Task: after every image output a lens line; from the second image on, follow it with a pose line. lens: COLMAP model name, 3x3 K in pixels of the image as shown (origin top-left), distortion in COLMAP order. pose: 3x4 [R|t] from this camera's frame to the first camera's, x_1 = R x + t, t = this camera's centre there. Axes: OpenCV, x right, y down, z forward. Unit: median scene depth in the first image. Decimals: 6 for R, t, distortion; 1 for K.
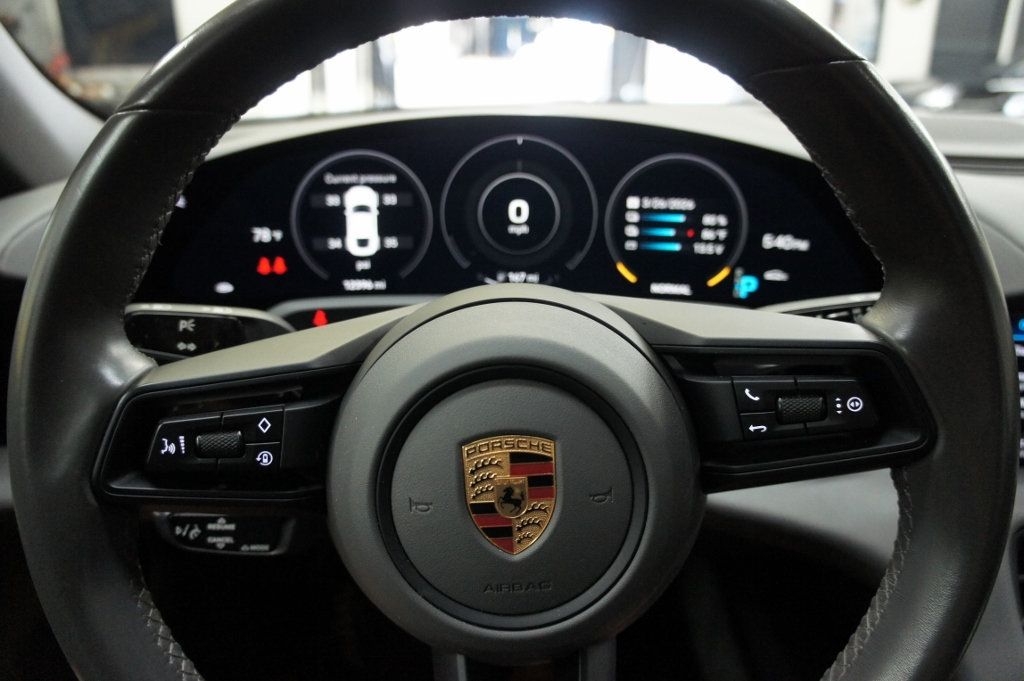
lens RADIAL K [[800.7, 0, 505.7], [0, 800.7, 342.3], [0, 0, 1]] dist [-0.186580, 0.136066]
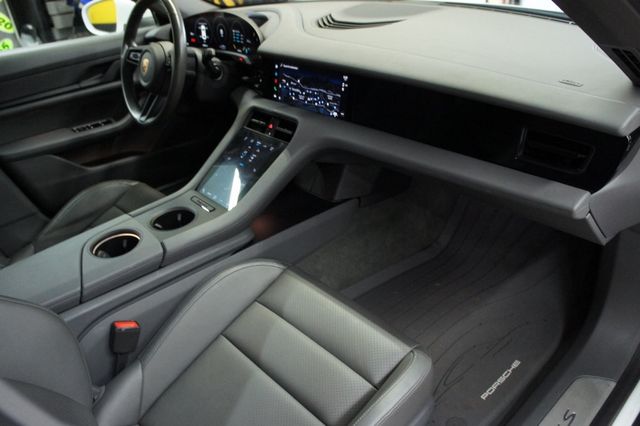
lens RADIAL K [[500.4, 0, 316.1], [0, 500.4, 214.1], [0, 0, 1]] dist [-0.186580, 0.136066]
pose [[0.678754, 0.309775, -0.665833, 2.694890], [-0.177799, 0.949022, 0.260278, 0.013510], [0.712518, -0.058280, 0.699230, -0.700412]]
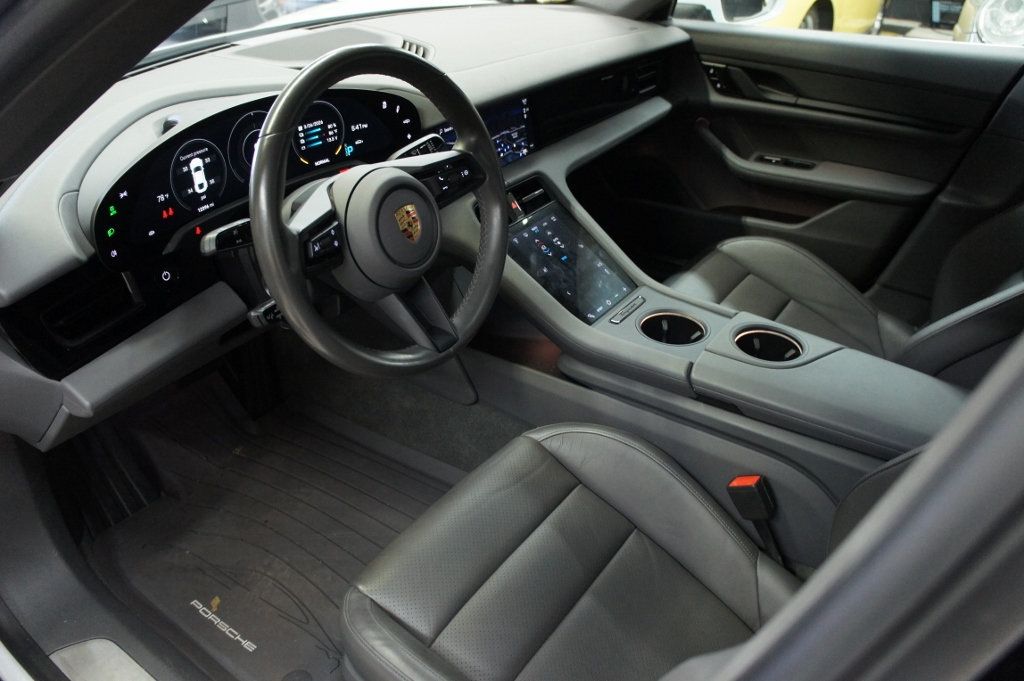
lens RADIAL K [[800.7, 0, 505.7], [0, 800.7, 342.3], [0, 0, 1]] dist [-0.186580, 0.136066]
pose [[0.566494, -0.442372, 0.695264, -1.247019], [0.306167, 0.896291, 0.320817, -0.164549], [-0.765079, 0.031126, 0.643183, -0.768188]]
